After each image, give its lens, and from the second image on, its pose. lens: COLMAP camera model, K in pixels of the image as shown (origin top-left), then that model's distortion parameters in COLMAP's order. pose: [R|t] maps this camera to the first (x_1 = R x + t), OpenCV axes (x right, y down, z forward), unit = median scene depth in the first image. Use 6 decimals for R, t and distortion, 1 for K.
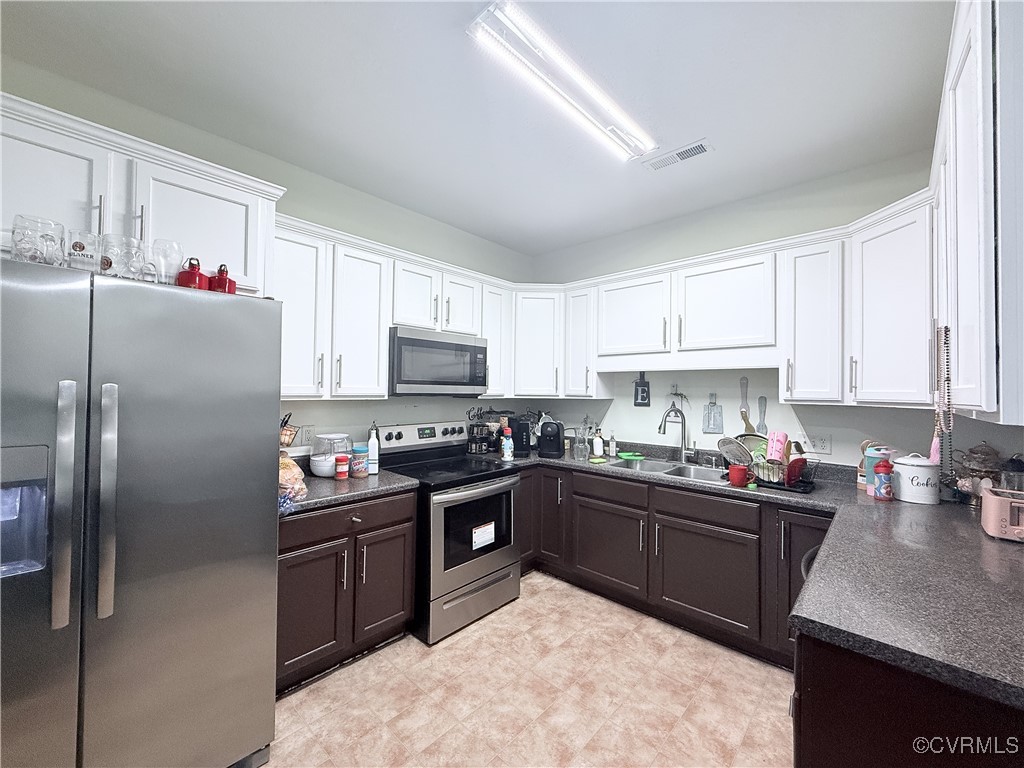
lens RADIAL K [[412.3, 0, 506.8], [0, 412.3, 382.8], [0, 0, 1]] dist [0.002072, -0.000955]
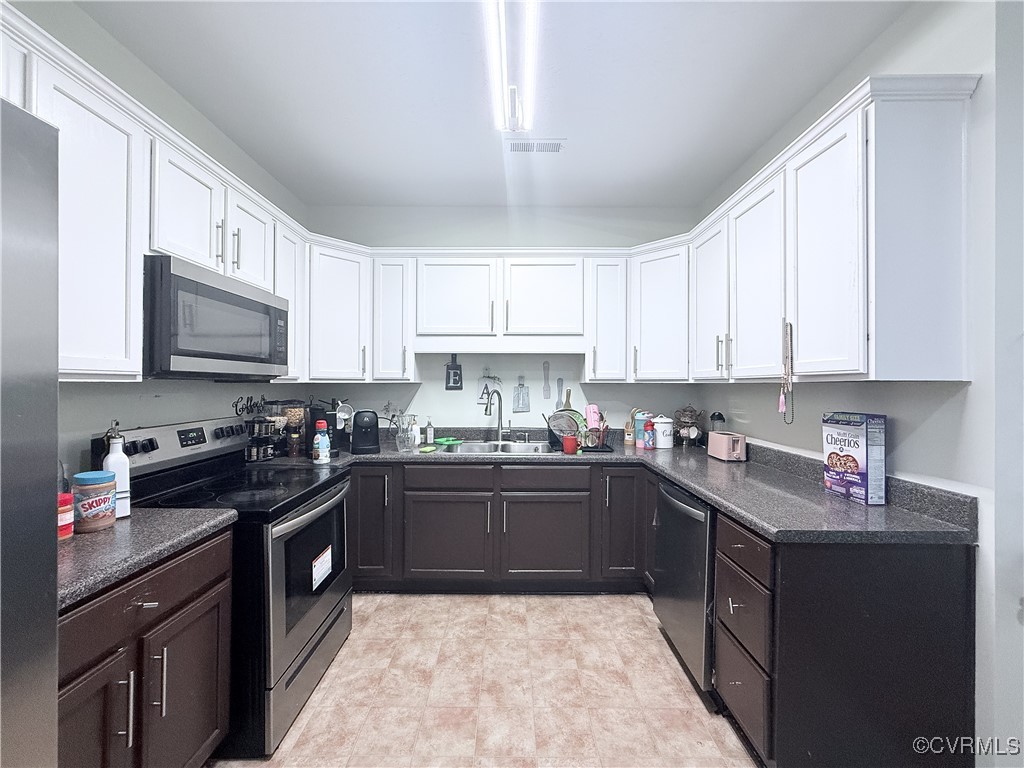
lens RADIAL K [[412.3, 0, 510.1], [0, 412.3, 383.2], [0, 0, 1]] dist [0.002072, -0.000955]
pose [[0.725090, -0.008191, 0.688606, -0.322727], [-0.006955, 0.999791, 0.019216, 0.027882], [-0.688619, -0.018722, 0.724881, 0.250281]]
